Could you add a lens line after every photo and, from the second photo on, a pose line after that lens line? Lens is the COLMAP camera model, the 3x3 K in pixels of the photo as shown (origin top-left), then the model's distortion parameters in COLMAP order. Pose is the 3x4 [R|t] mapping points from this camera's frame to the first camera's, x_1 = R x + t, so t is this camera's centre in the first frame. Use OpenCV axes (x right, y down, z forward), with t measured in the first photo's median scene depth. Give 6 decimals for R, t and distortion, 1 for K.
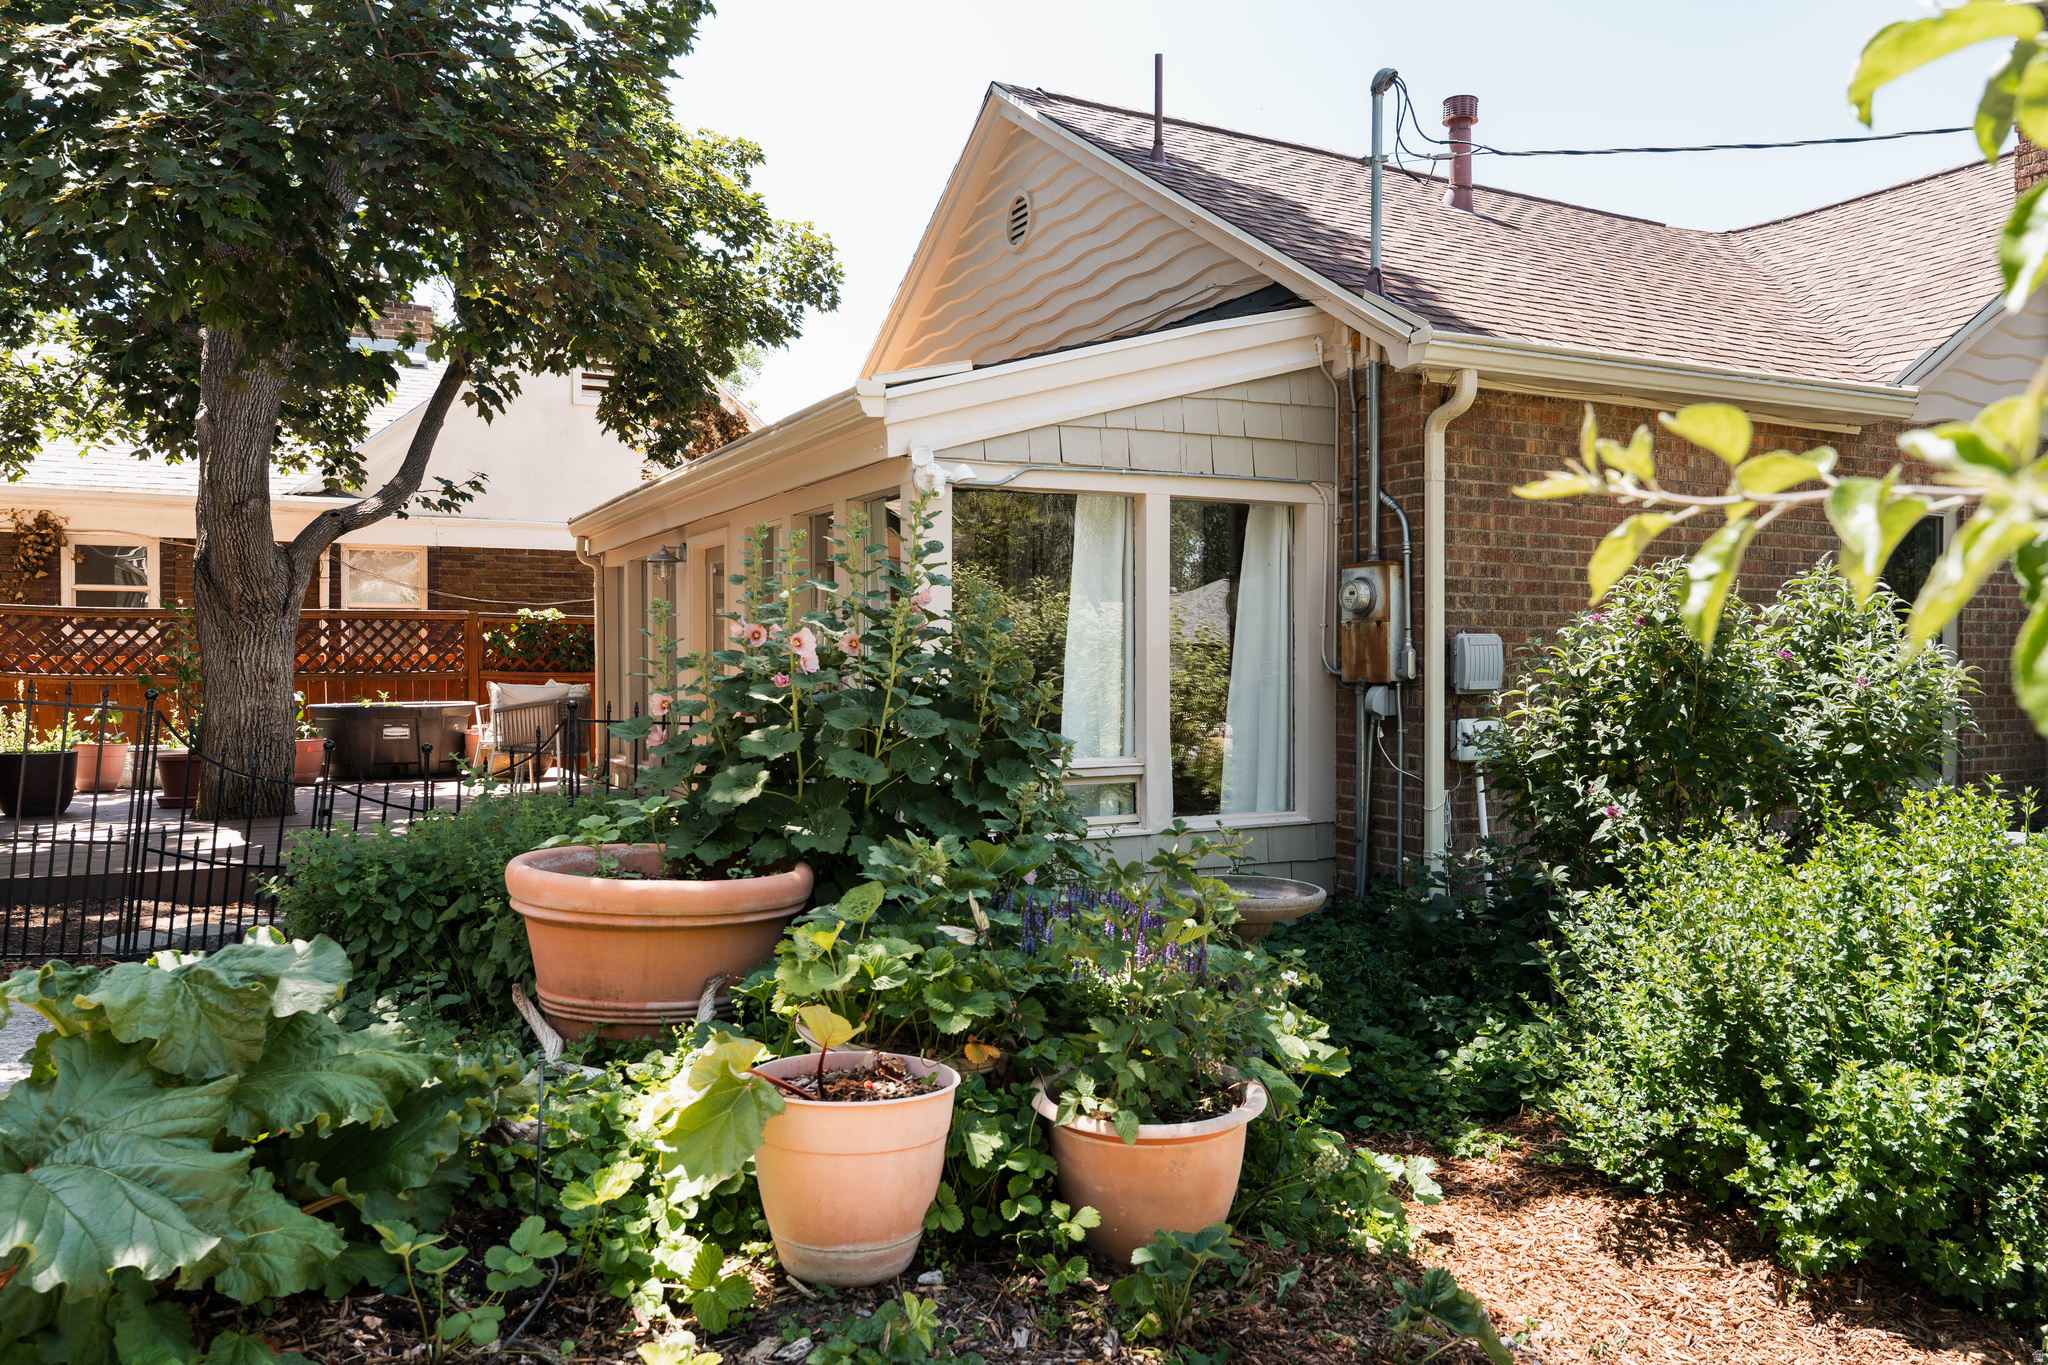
lens RADIAL K [[1478.8, 0, 1055.7], [0, 1478.8, 650.3], [0, 0, 1]] dist [-0.004244, -0.001509]
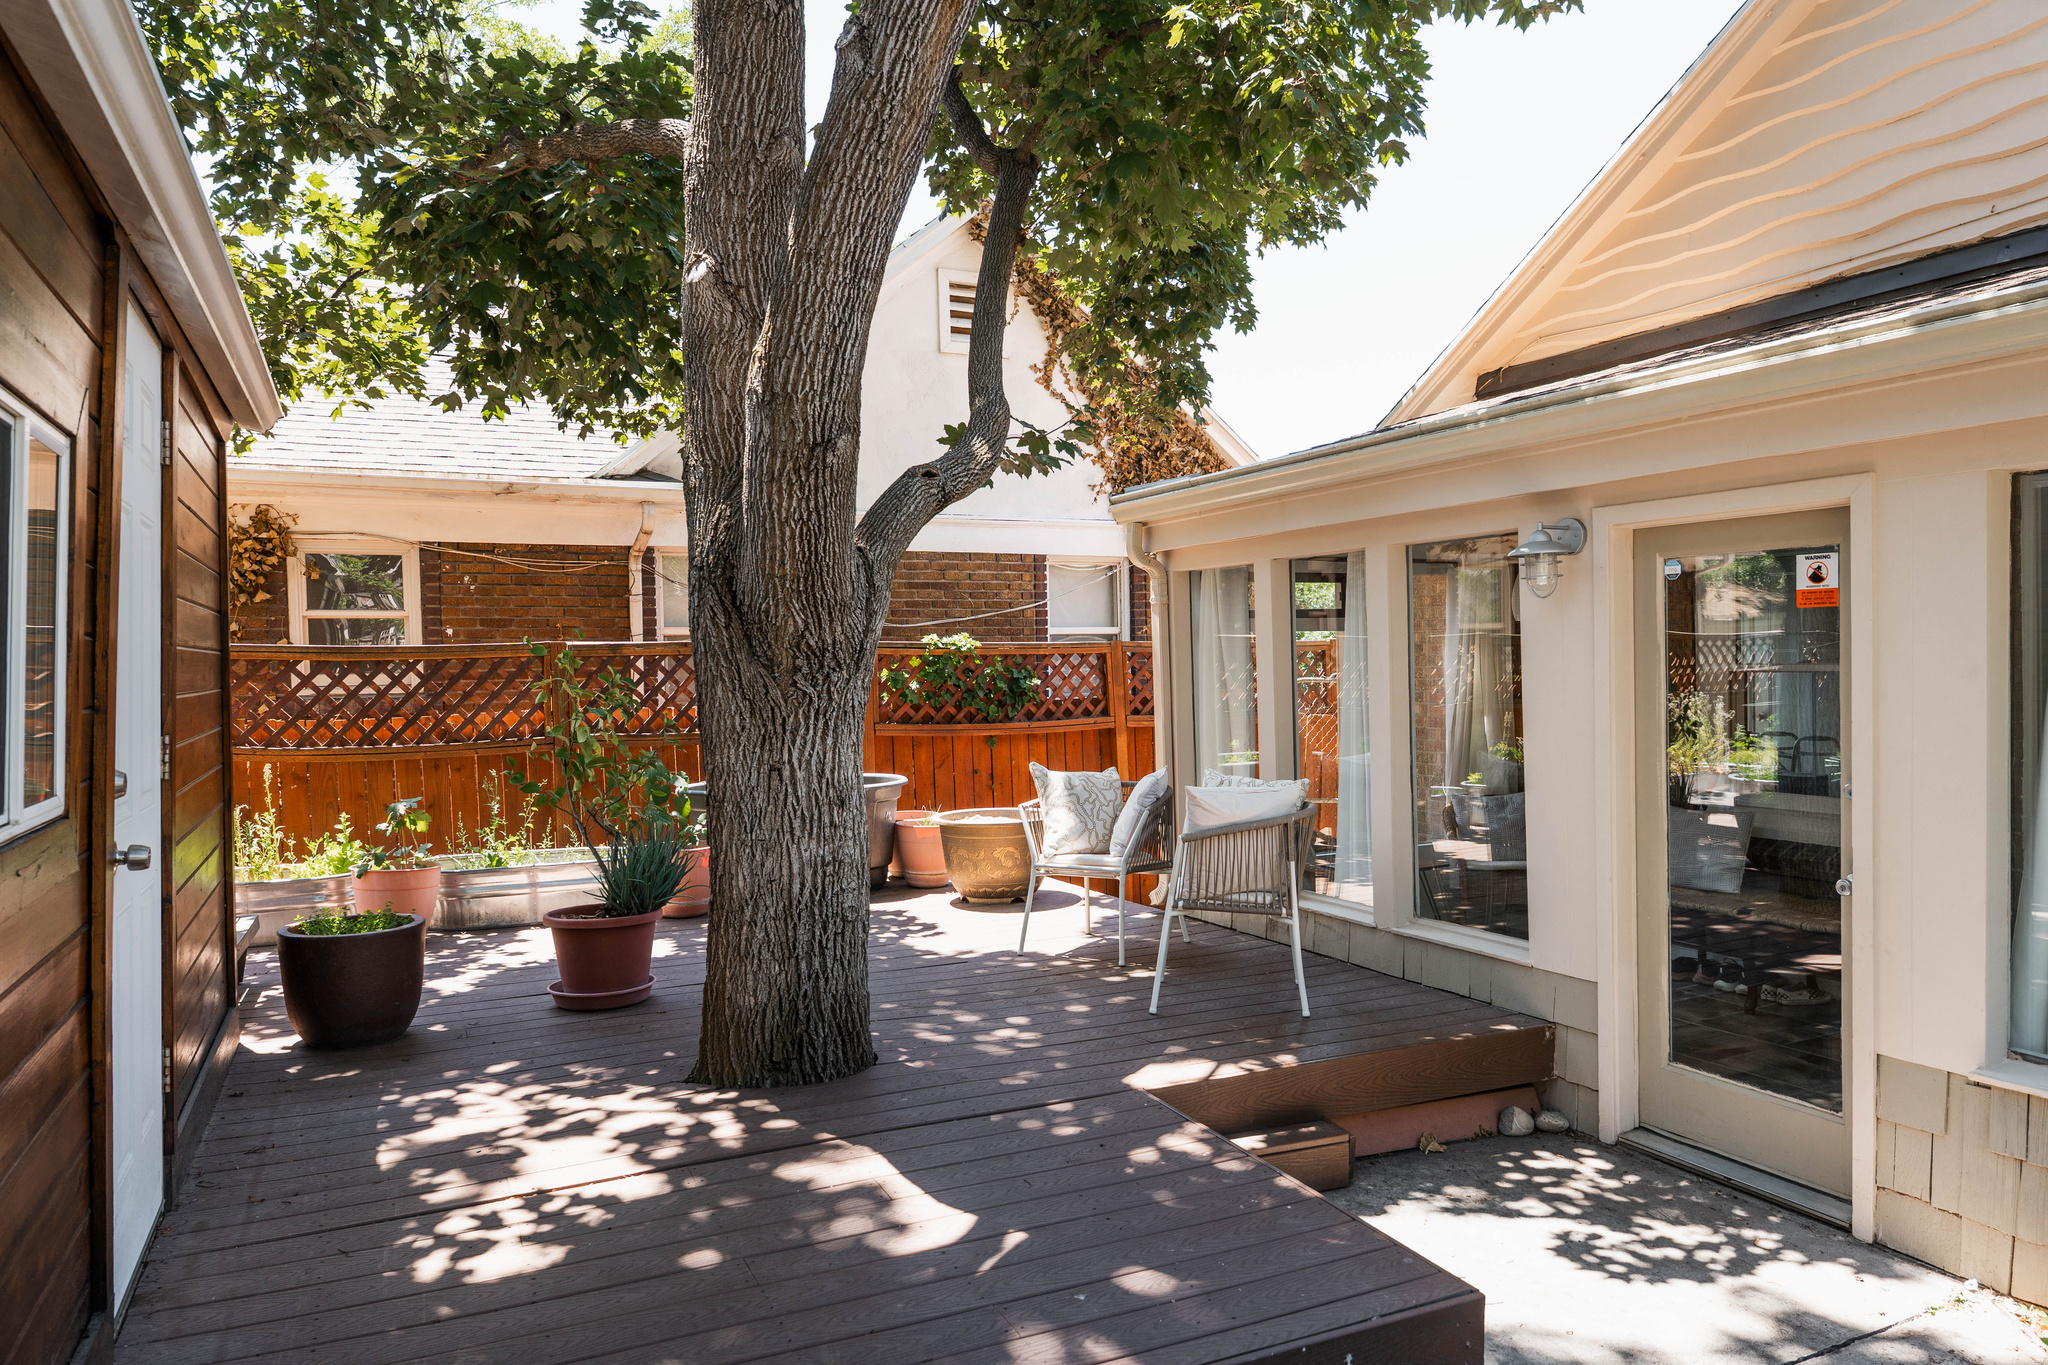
lens RADIAL K [[1378.4, 0, 1017.0], [0, 1378.4, 688.9], [0, 0, 1]] dist [-0.004894, -0.002144]
pose [[0.999244, -0.014102, -0.036229, -0.308763], [0.015101, 0.999509, 0.027449, -0.020573], [0.035824, -0.027976, 0.998966, 0.362891]]
